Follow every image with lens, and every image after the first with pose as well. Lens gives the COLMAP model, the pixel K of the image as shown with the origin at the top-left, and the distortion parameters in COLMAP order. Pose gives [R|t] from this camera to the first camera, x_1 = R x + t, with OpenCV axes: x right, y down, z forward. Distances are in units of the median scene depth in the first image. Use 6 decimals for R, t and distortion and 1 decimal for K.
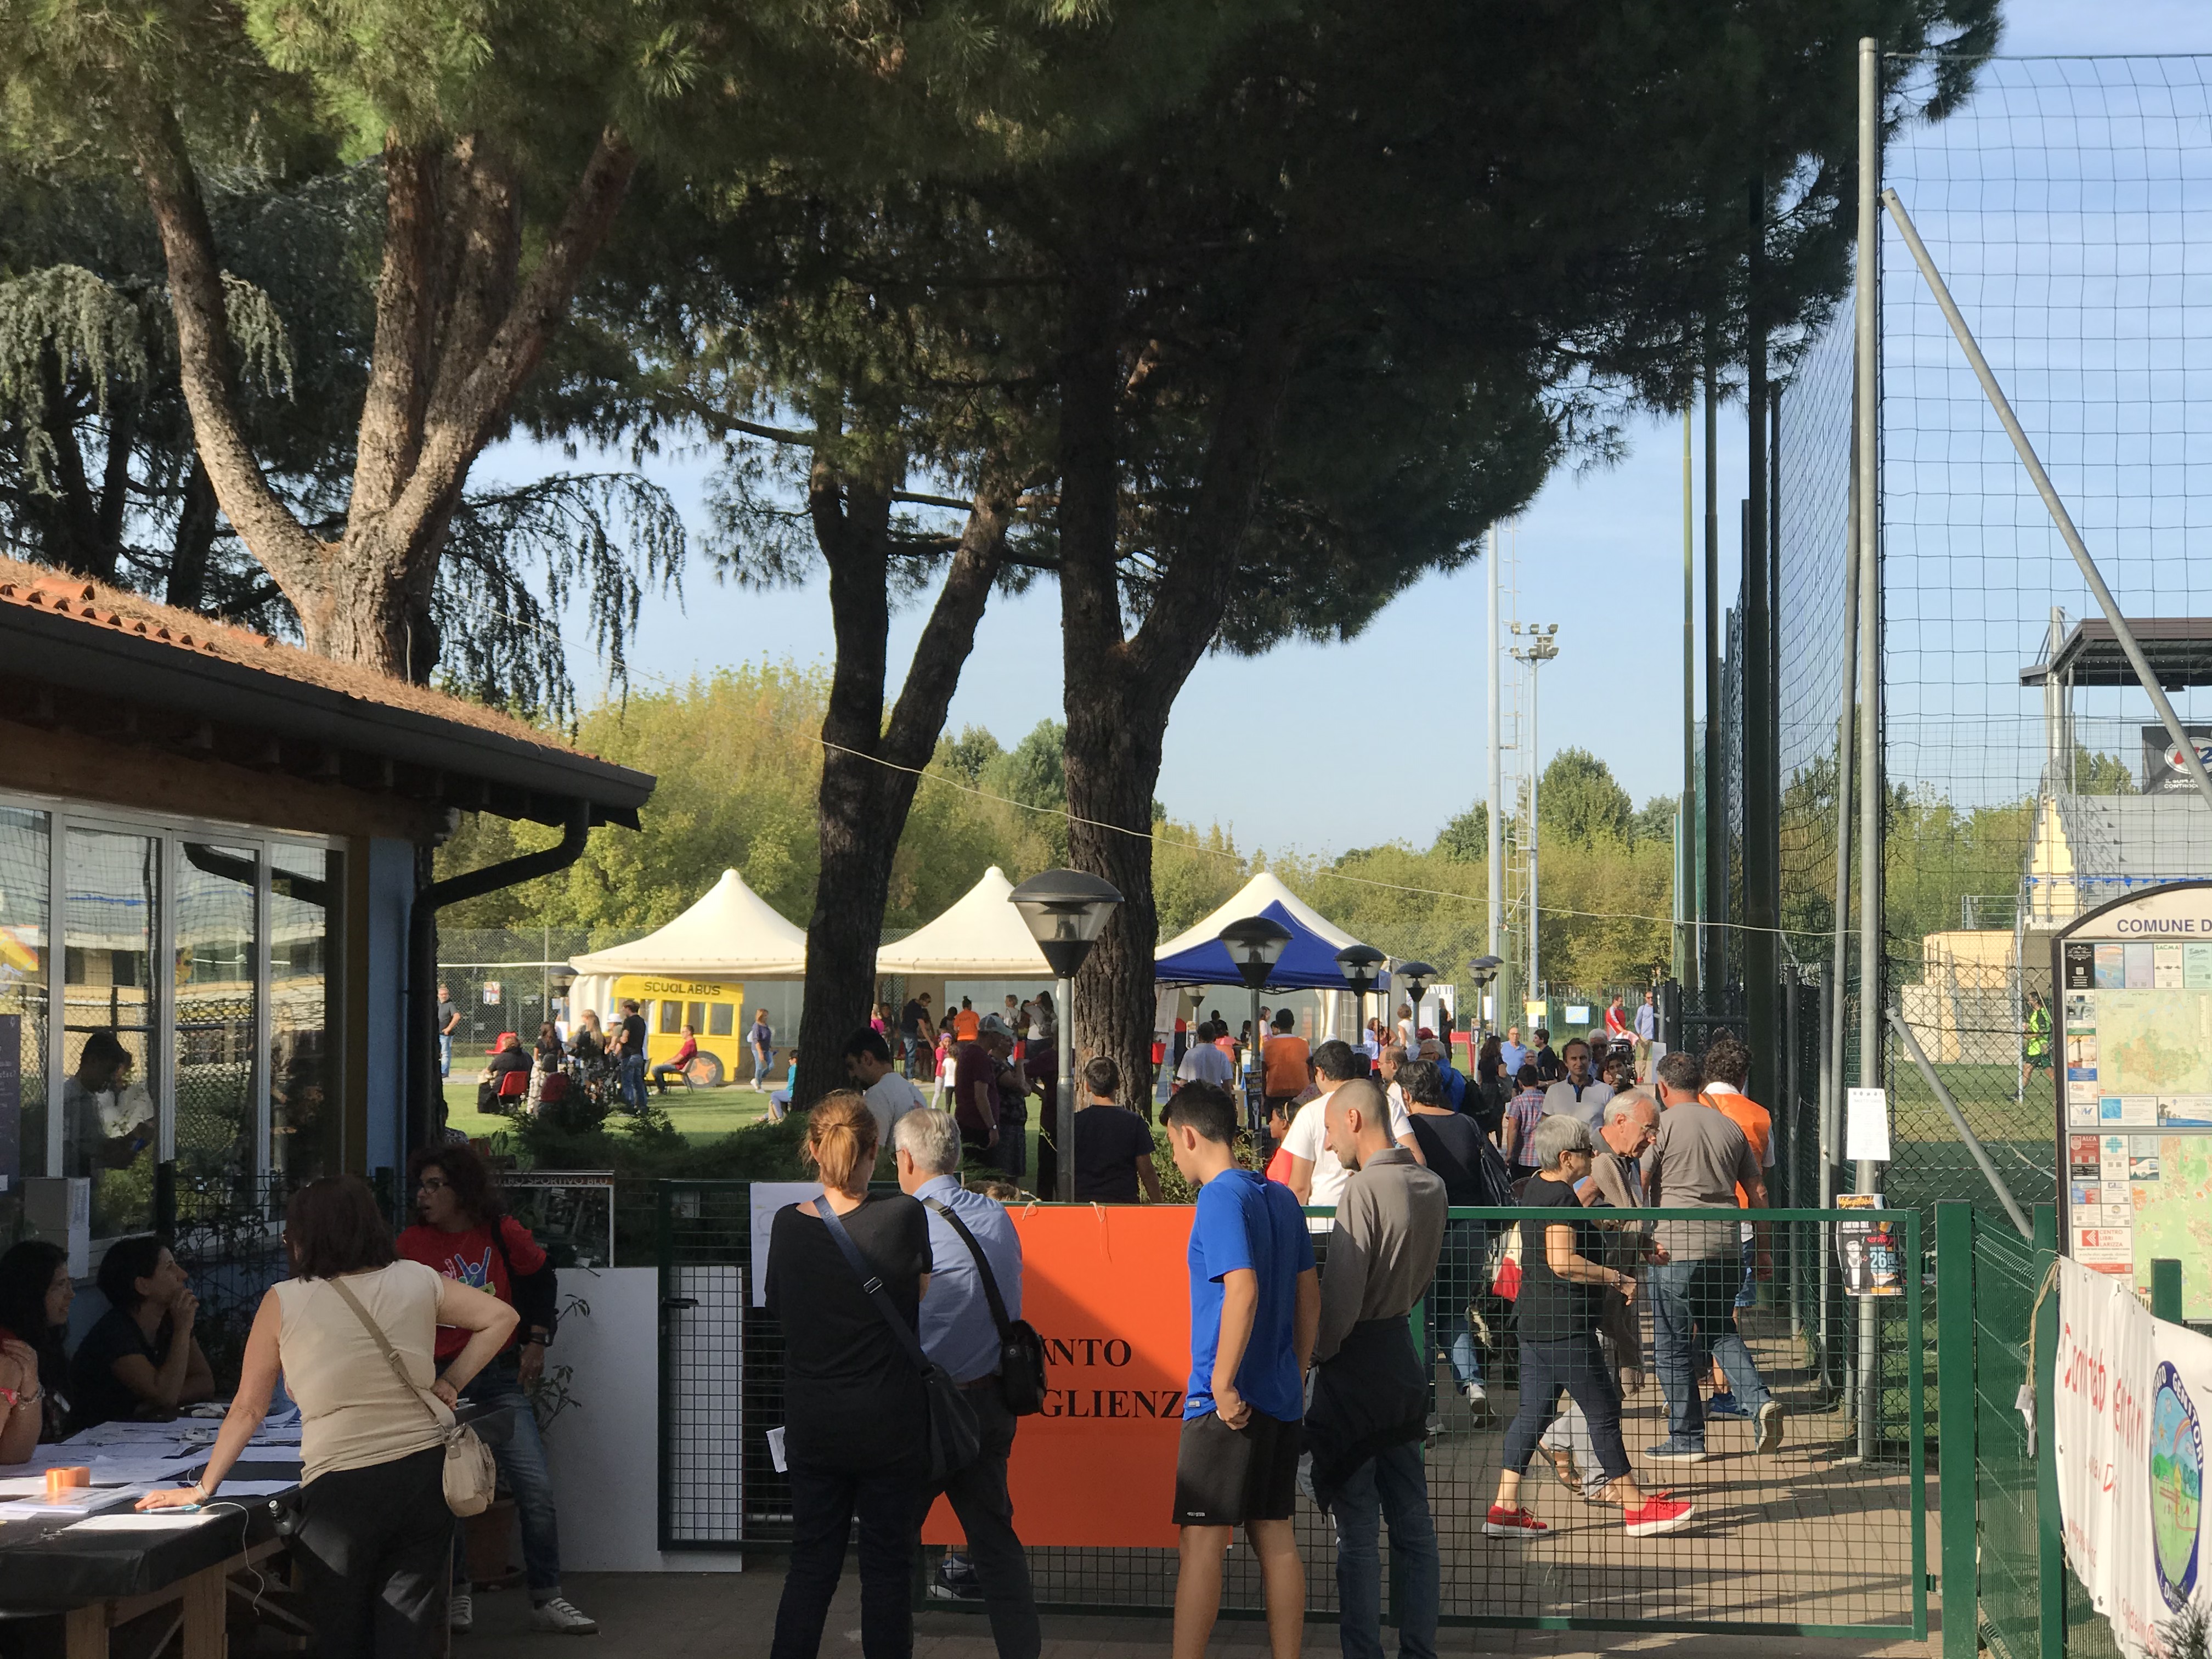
lens RADIAL K [[3723.4, 0, 1142.4], [0, 3723.4, 846.7], [0, 0, 1]] dist [-0.120432, 1.625594]
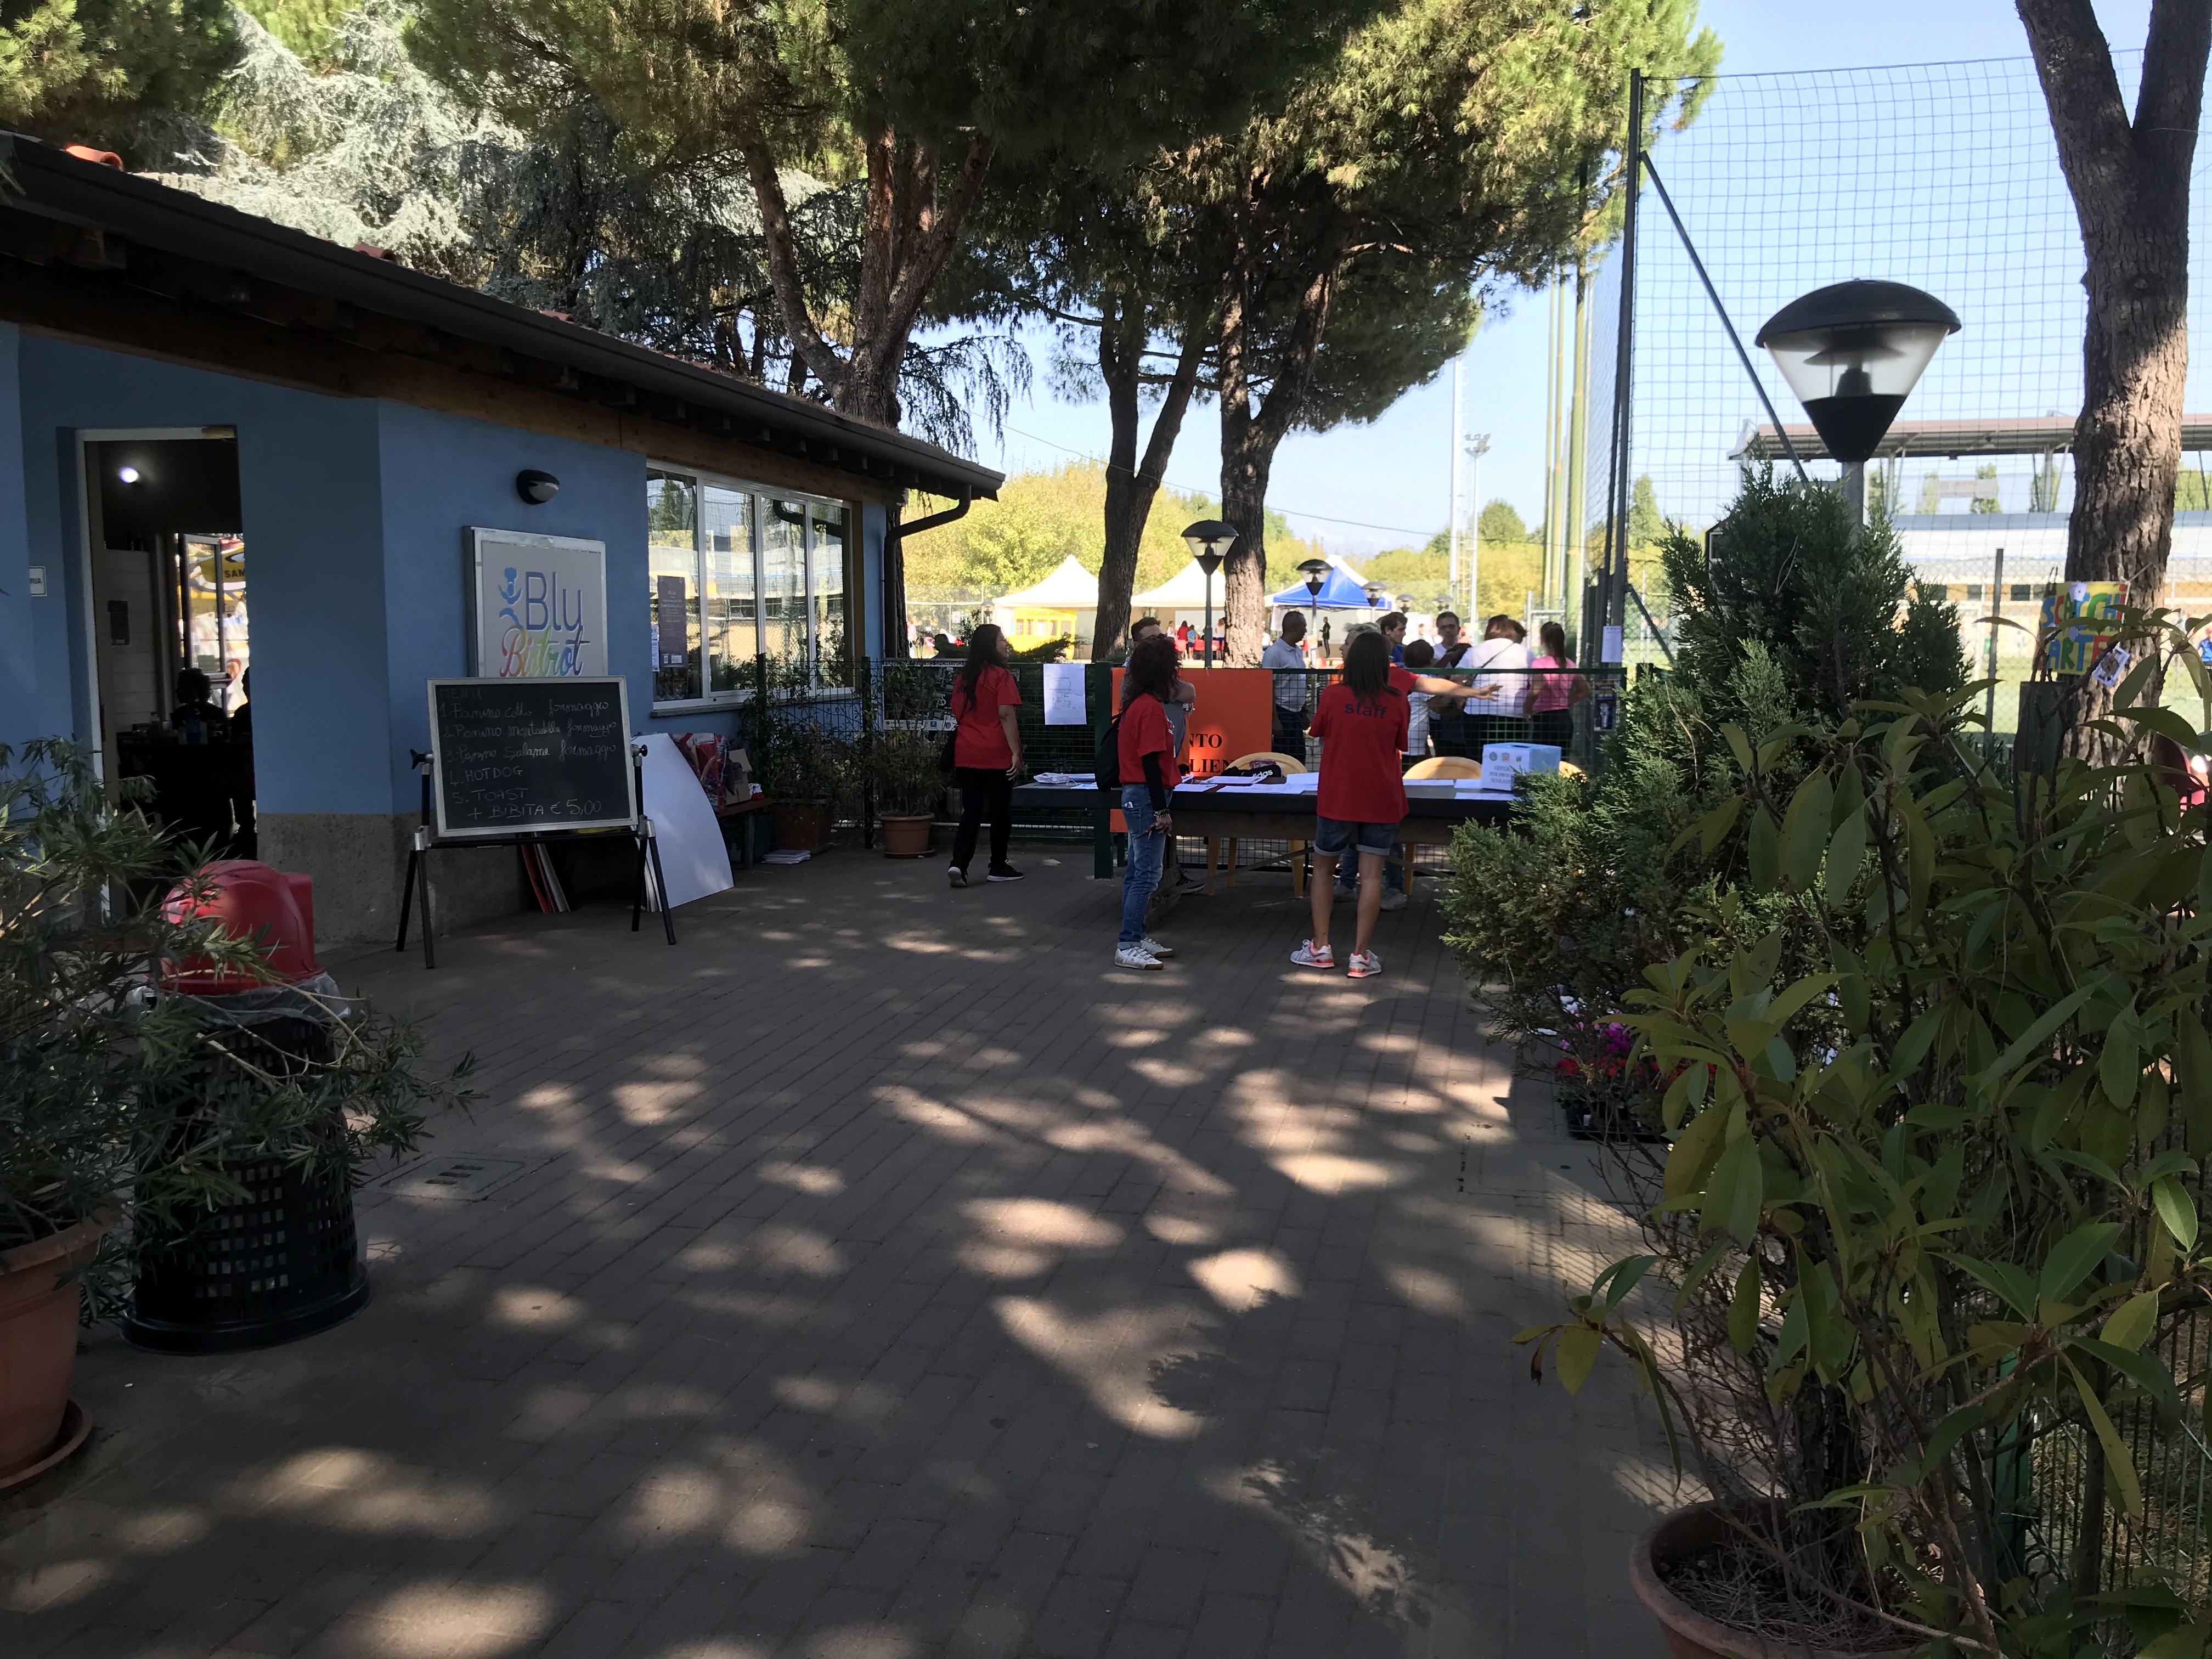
lens RADIAL K [[1804.1, 0, 1106.2], [0, 1804.1, 846.0], [0, 0, 1]] dist [-0.008640, -0.008666]
pose [[0.995438, 0.010336, -0.094853, 0.011255], [0.005014, 0.987076, 0.160174, 0.015233], [0.095283, -0.159919, 0.982521, 0.011125]]
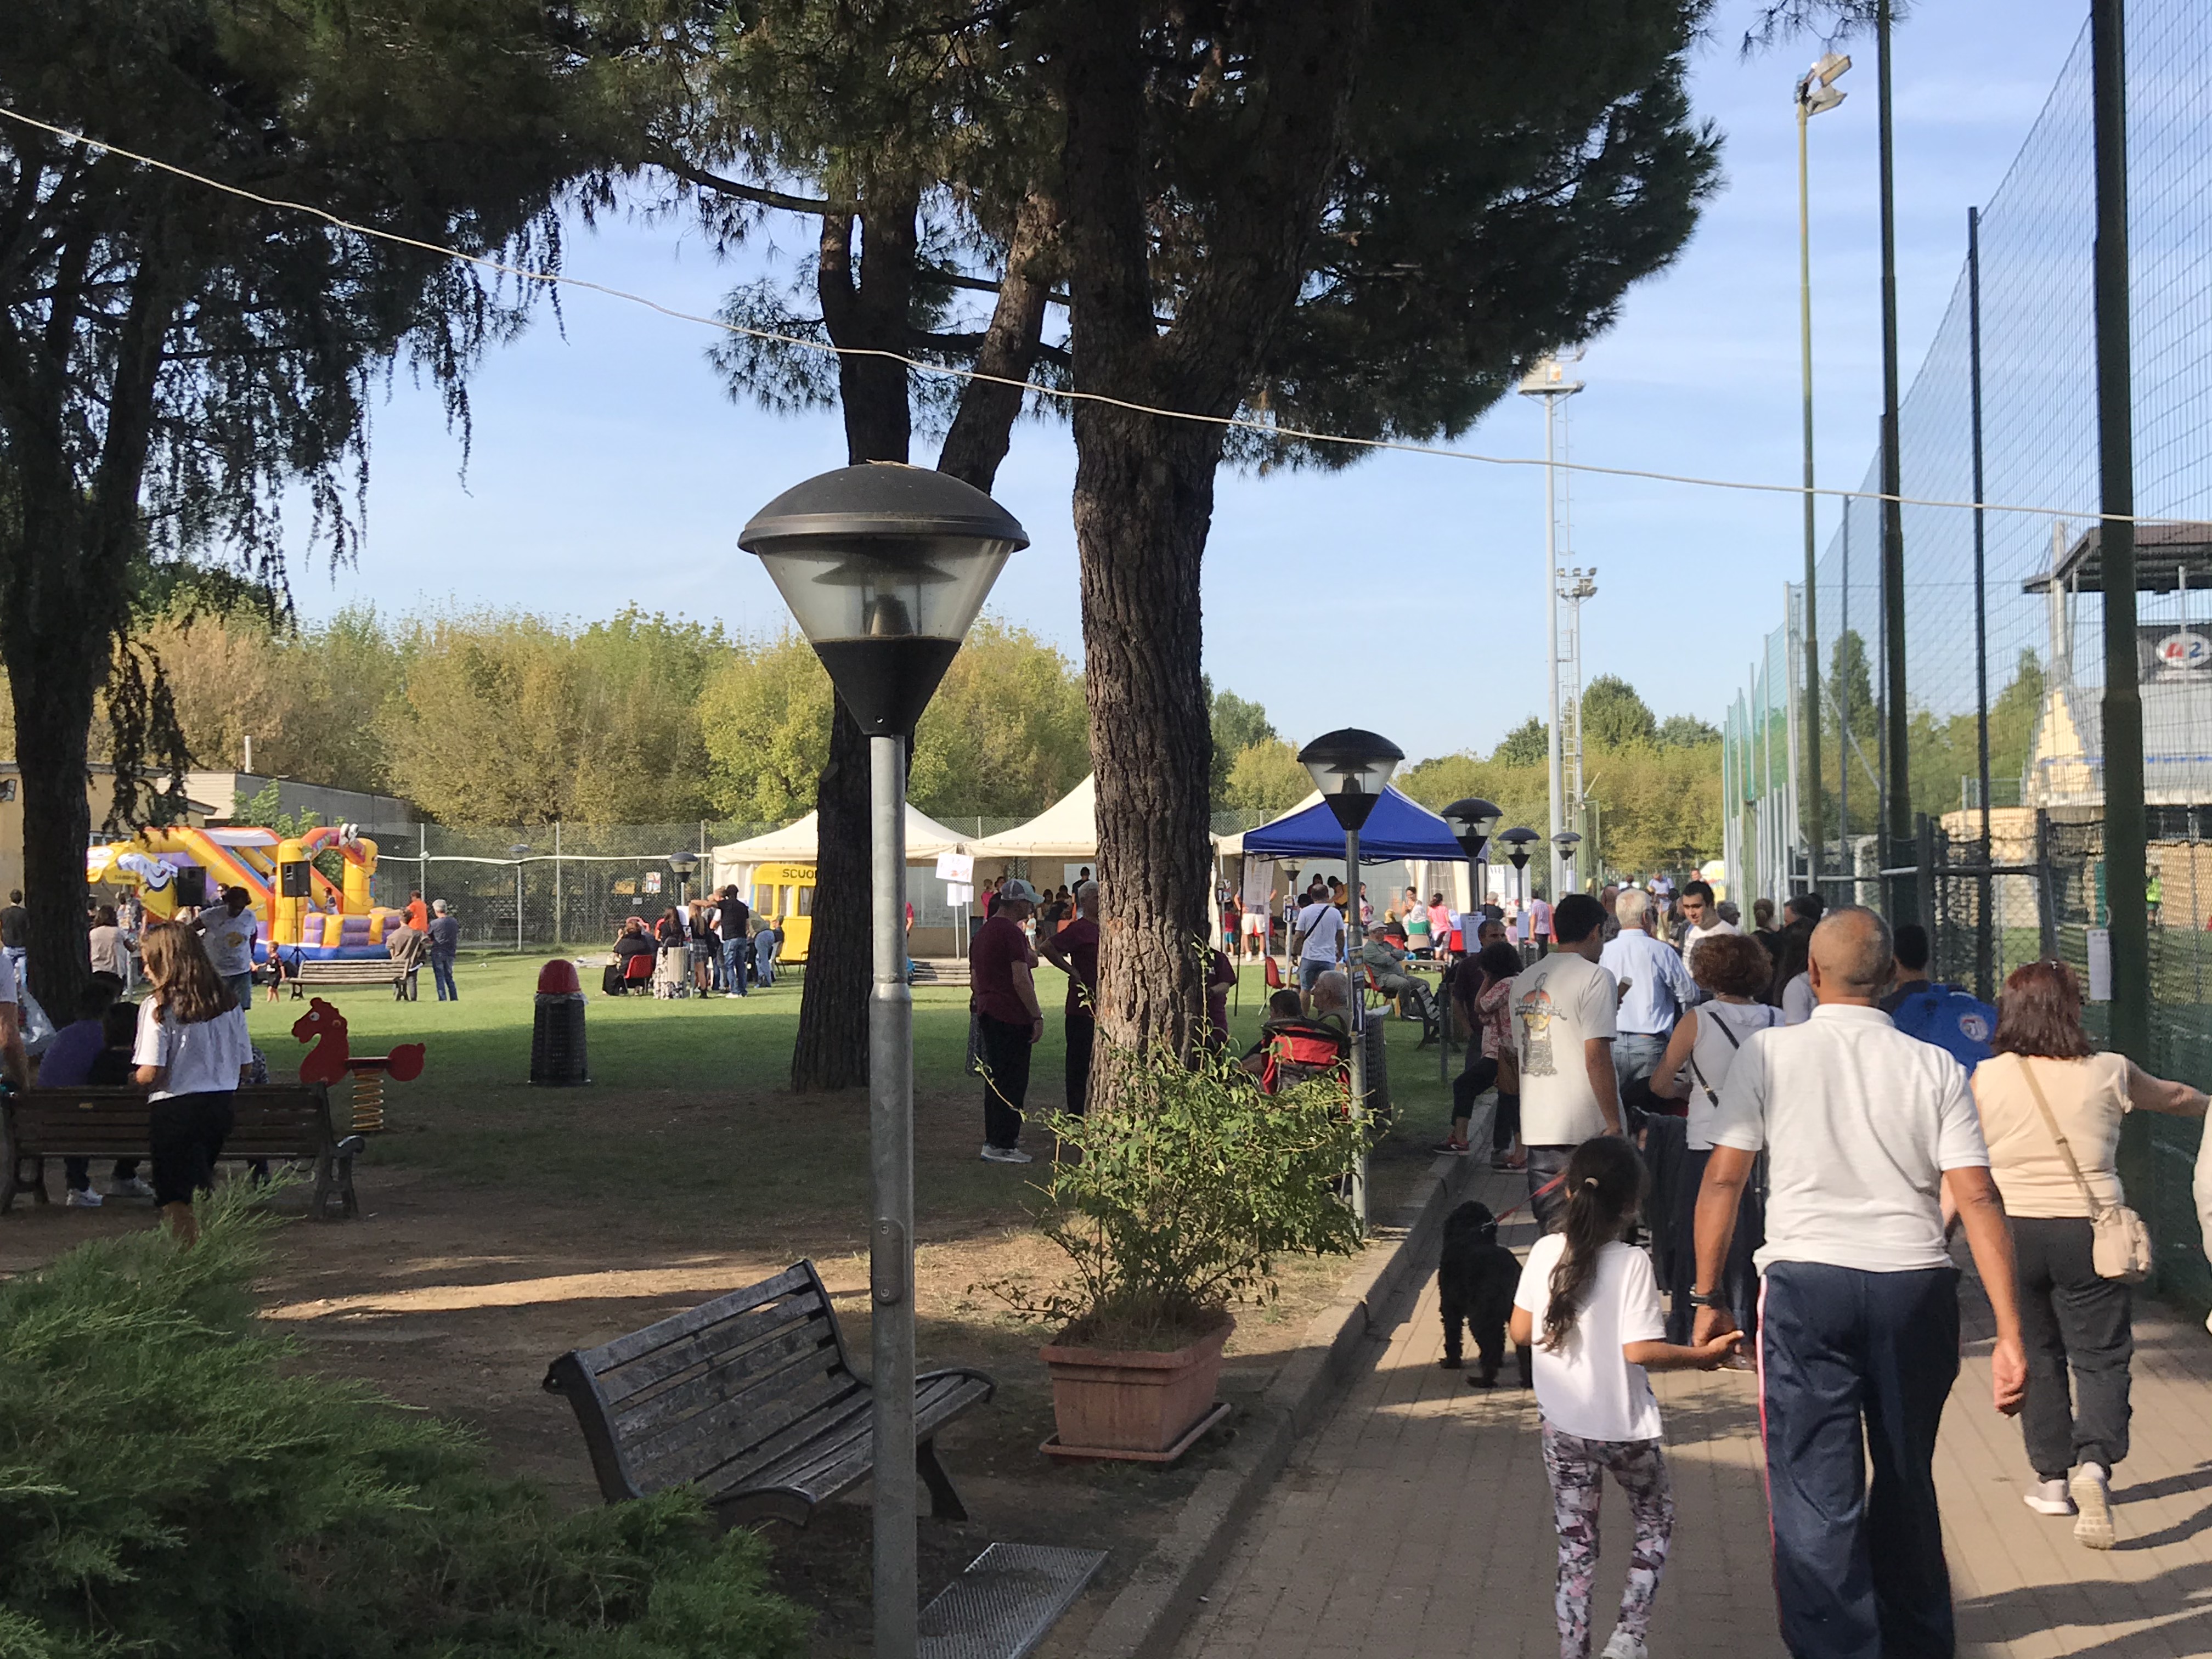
lens RADIAL K [[2890.4, 0, 1106.0], [0, 2890.4, 829.5], [0, 0, 1]] dist [0.176417, -0.717076]
pose [[0.998444, -0.017091, -0.053077, 0.012418], [0.018198, 0.999626, 0.020431, 0.024917], [0.052708, -0.021365, 0.998381, 0.435497]]
